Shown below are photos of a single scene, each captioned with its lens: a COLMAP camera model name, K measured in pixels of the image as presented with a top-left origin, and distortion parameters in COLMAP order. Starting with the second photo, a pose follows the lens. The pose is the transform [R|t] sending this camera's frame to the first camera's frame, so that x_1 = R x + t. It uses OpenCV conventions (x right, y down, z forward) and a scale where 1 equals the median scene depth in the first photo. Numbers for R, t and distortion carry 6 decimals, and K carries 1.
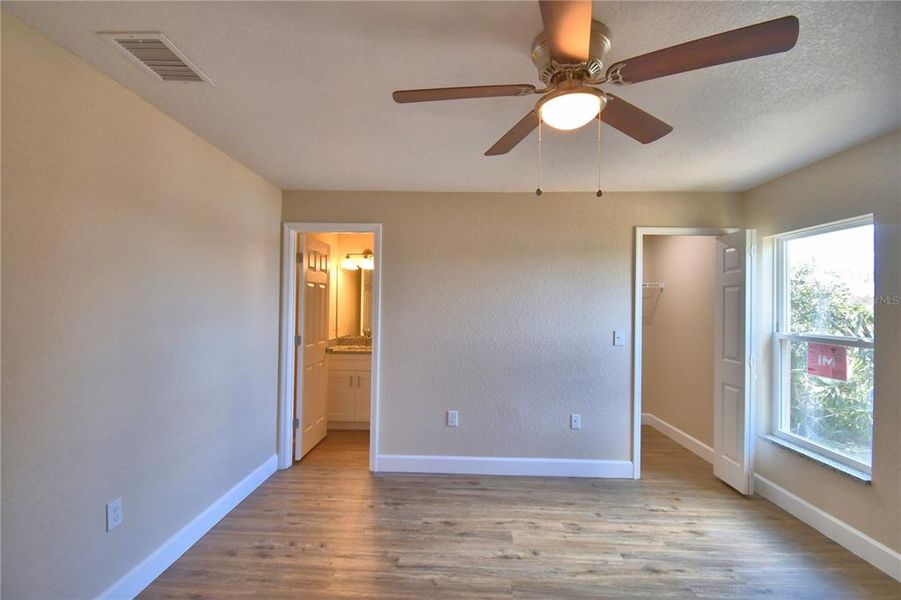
lens RADIAL K [[403.9, 0, 449.7], [0, 403.9, 297.1], [0, 0, 1]] dist [0.018941, -0.023844]
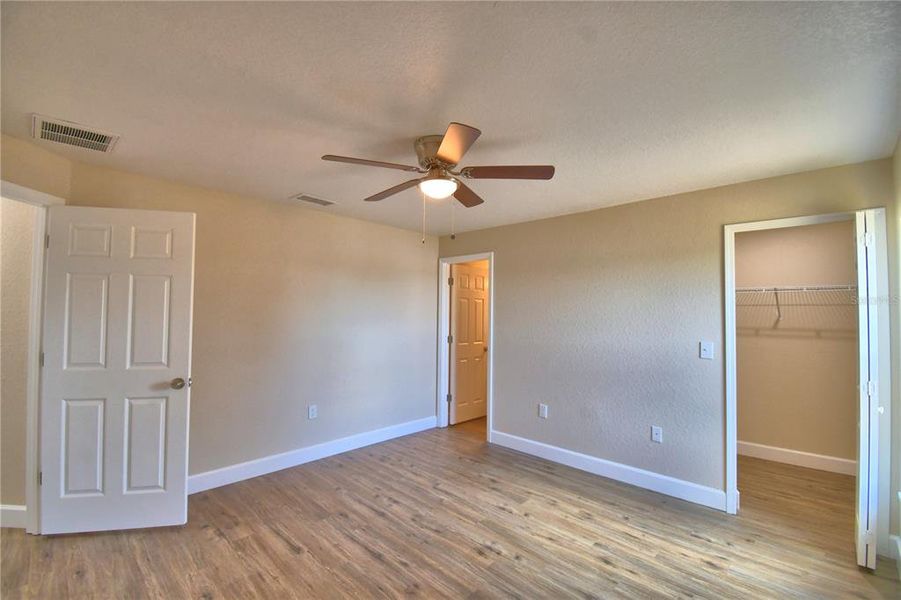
lens RADIAL K [[393.1, 0, 446.4], [0, 393.1, 298.3], [0, 0, 1]] dist [0.017291, -0.024415]
pose [[0.740942, -0.030536, -0.670875, 0.671526], [0.010904, 0.999381, -0.033446, 0.009396], [0.671481, 0.017467, 0.740816, -0.048392]]
